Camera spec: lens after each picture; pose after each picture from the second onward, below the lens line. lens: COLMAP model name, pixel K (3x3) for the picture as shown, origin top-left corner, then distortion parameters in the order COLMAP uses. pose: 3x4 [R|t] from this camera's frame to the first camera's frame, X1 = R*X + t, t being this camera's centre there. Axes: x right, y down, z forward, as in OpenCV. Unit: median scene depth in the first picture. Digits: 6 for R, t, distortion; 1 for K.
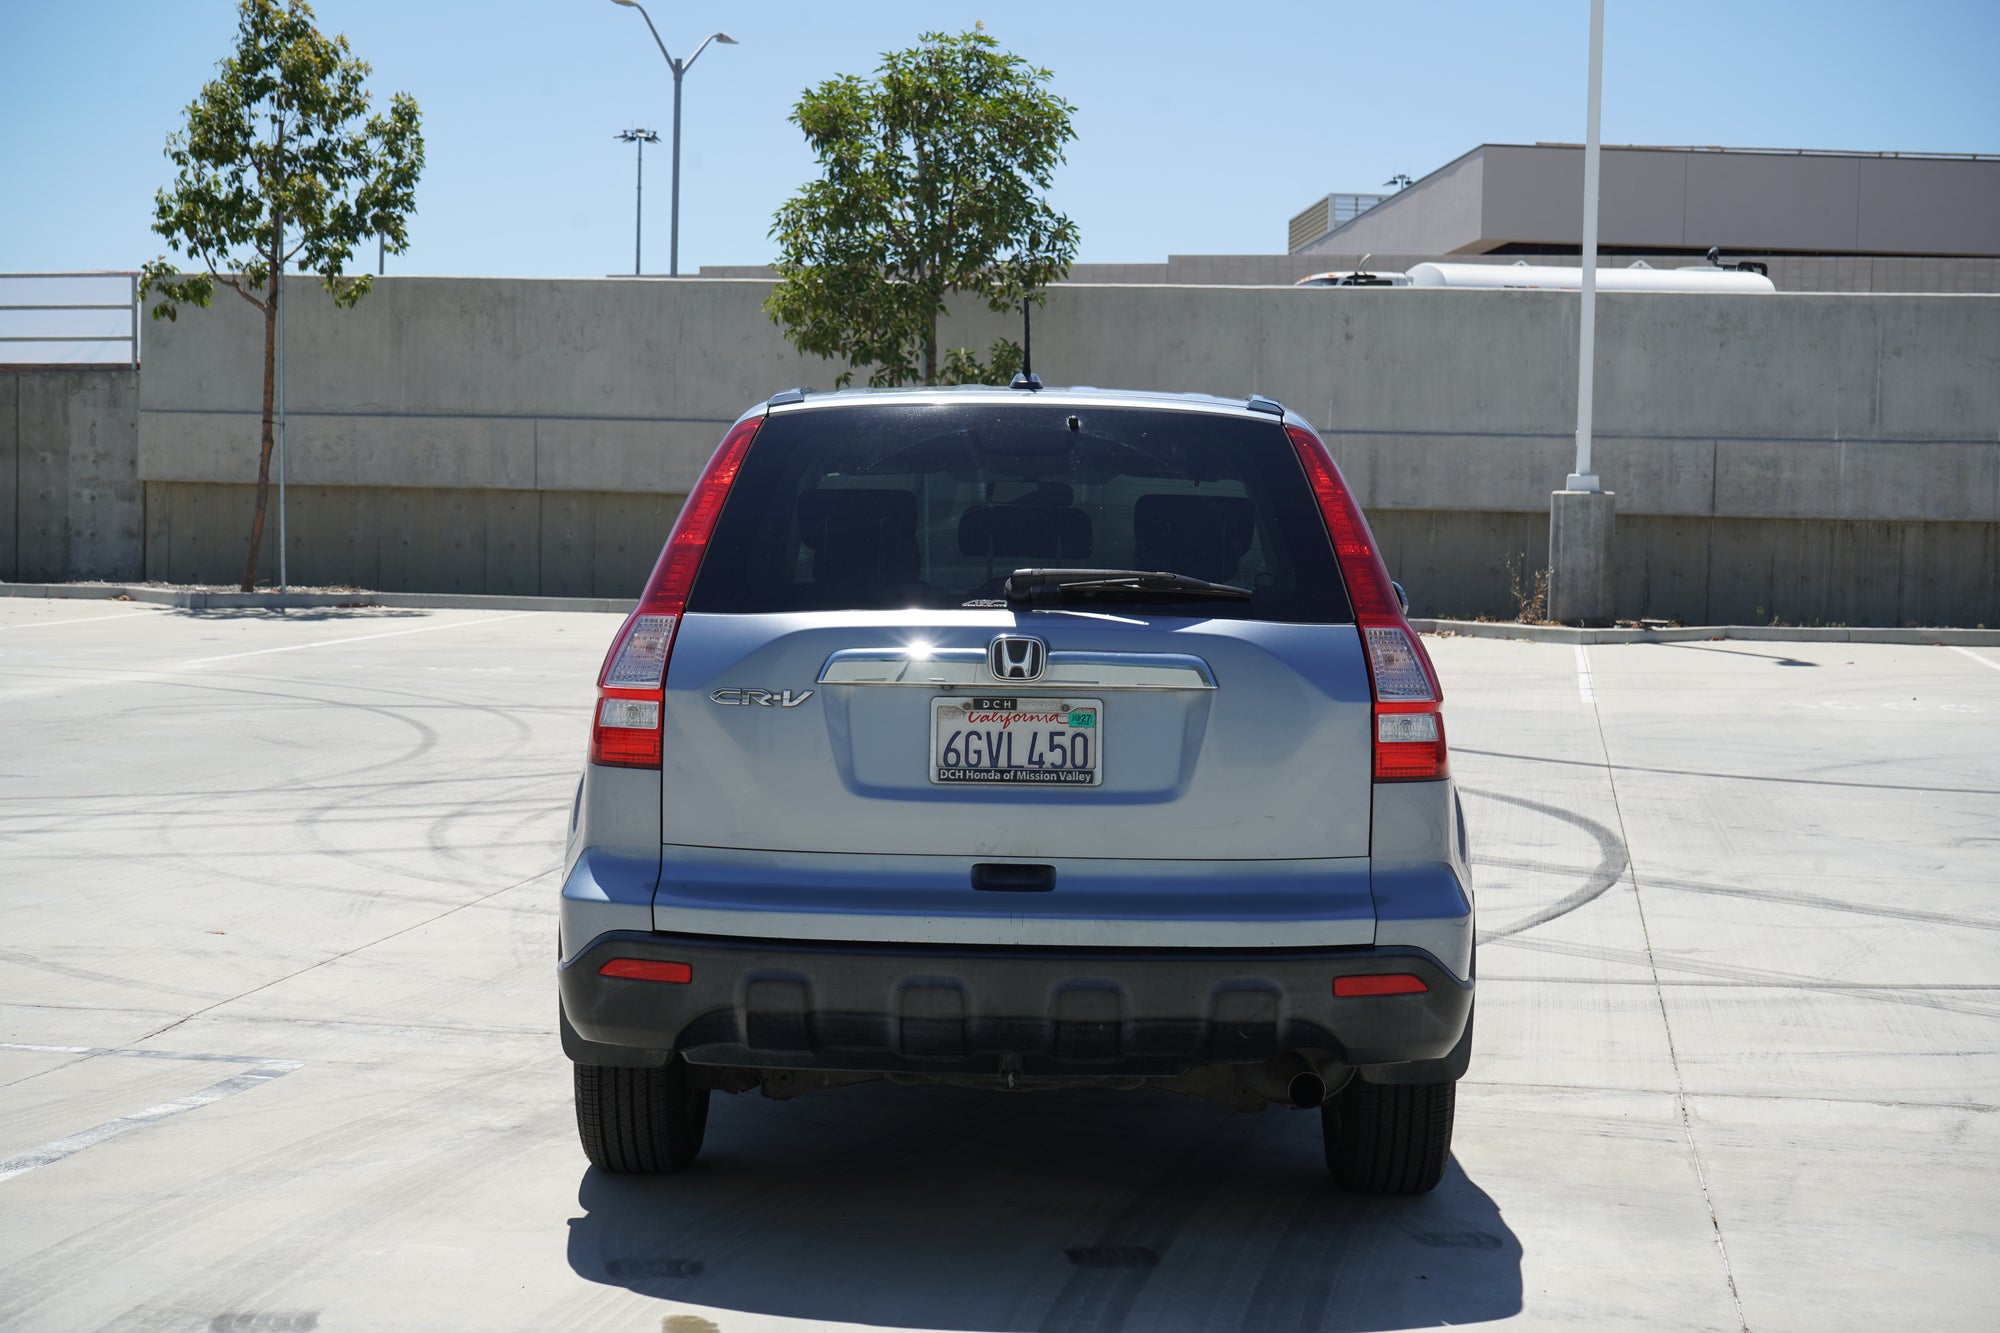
lens RADIAL K [[2974.5, 0, 980.6], [0, 2974.5, 663.1], [0, 0, 1]] dist [-0.014515, 0.056272]
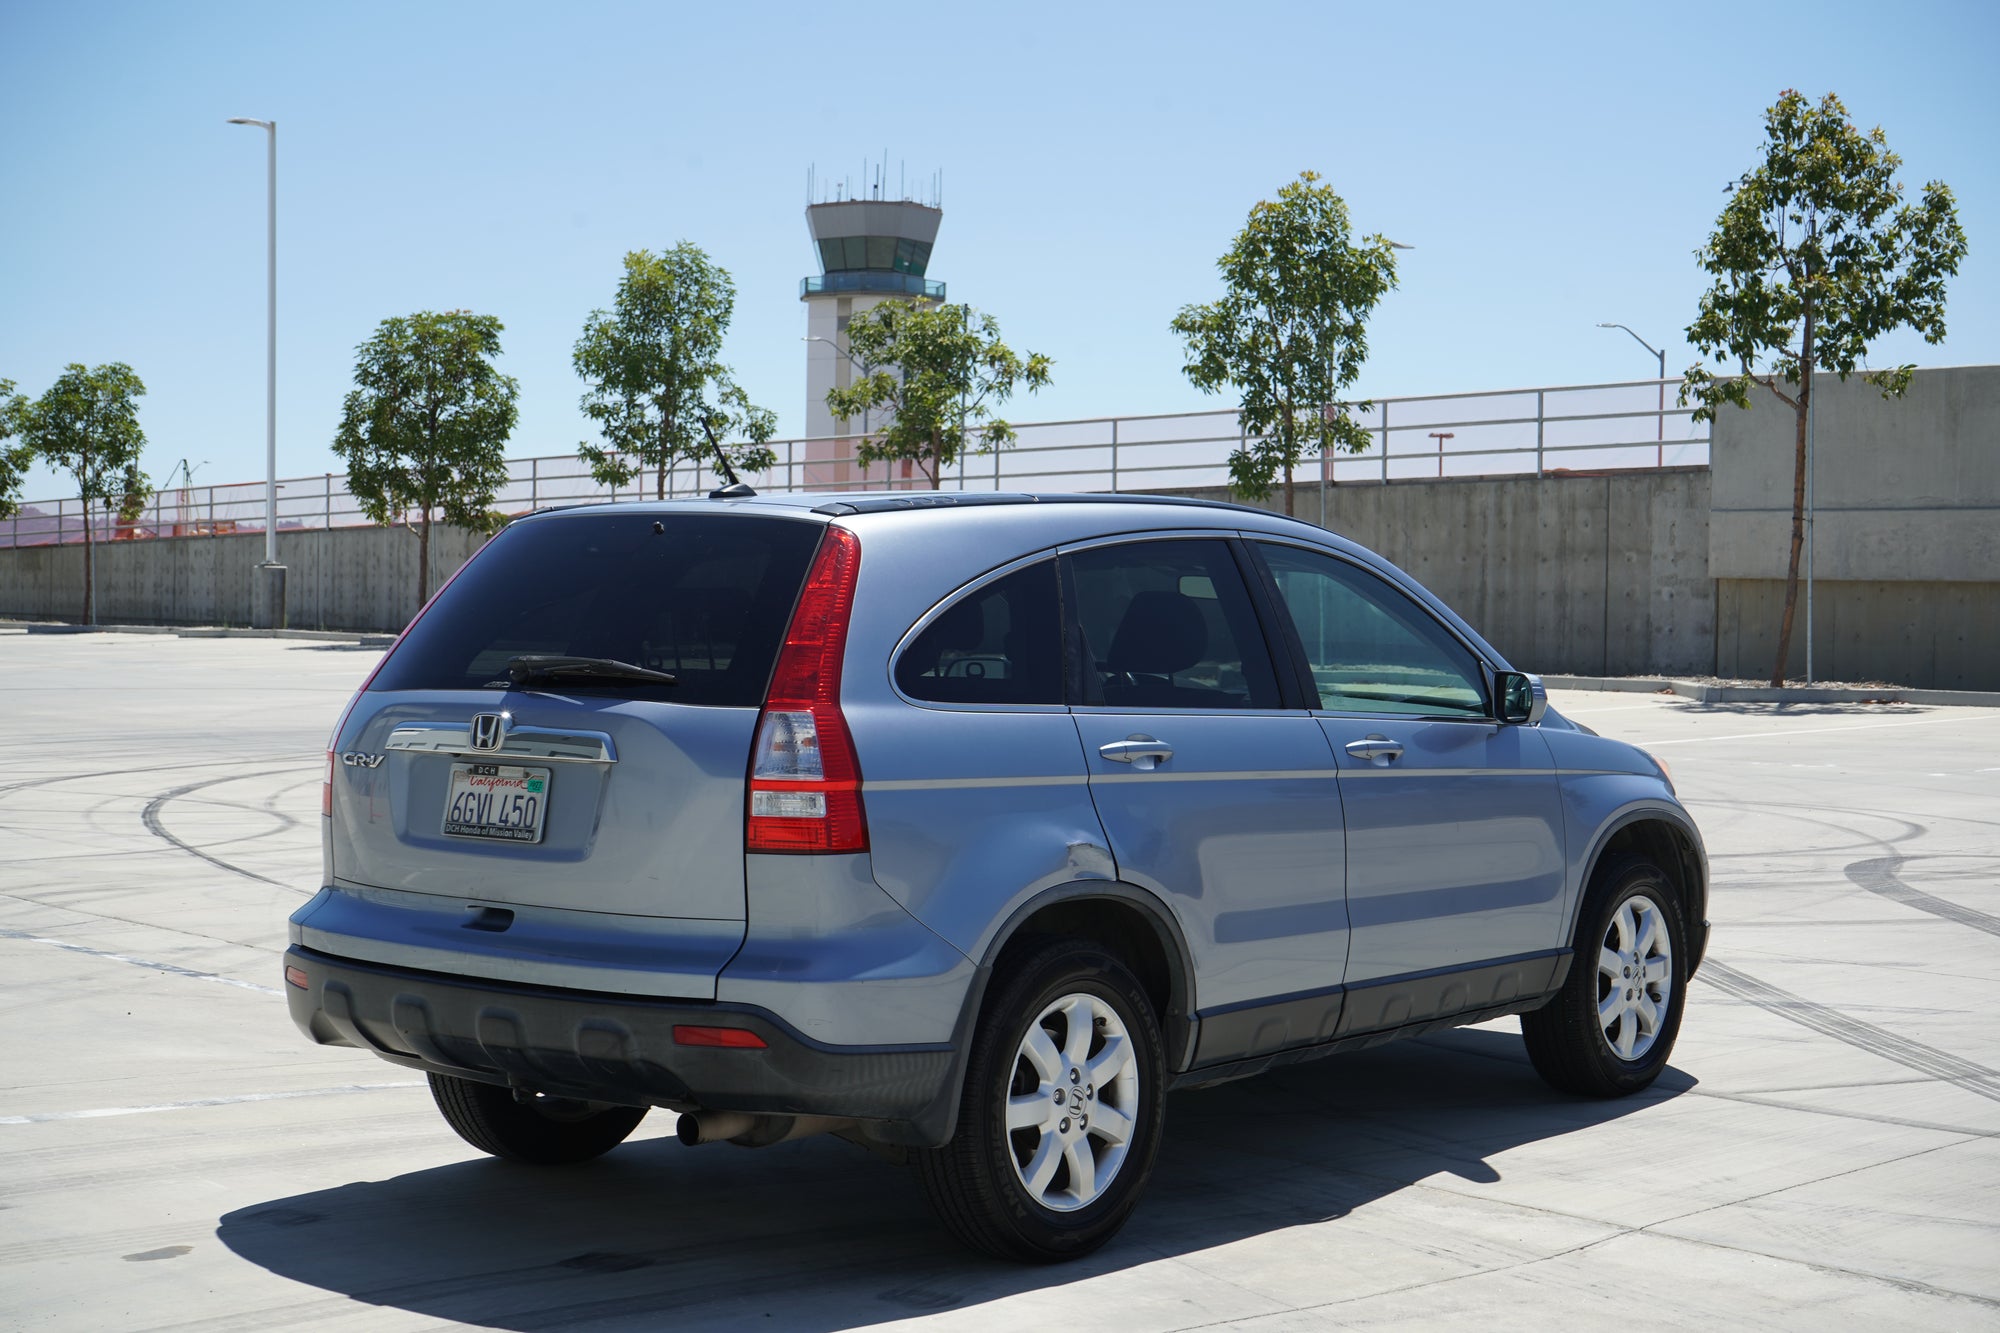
lens RADIAL K [[2974.5, 0, 980.6], [0, 2974.5, 663.1], [0, 0, 1]] dist [-0.014515, 0.056272]
pose [[0.789753, 0.004871, -0.613406, 0.159943], [-0.024868, 0.999401, -0.024081, -0.000945], [0.612921, 0.034272, 0.789400, 0.034847]]
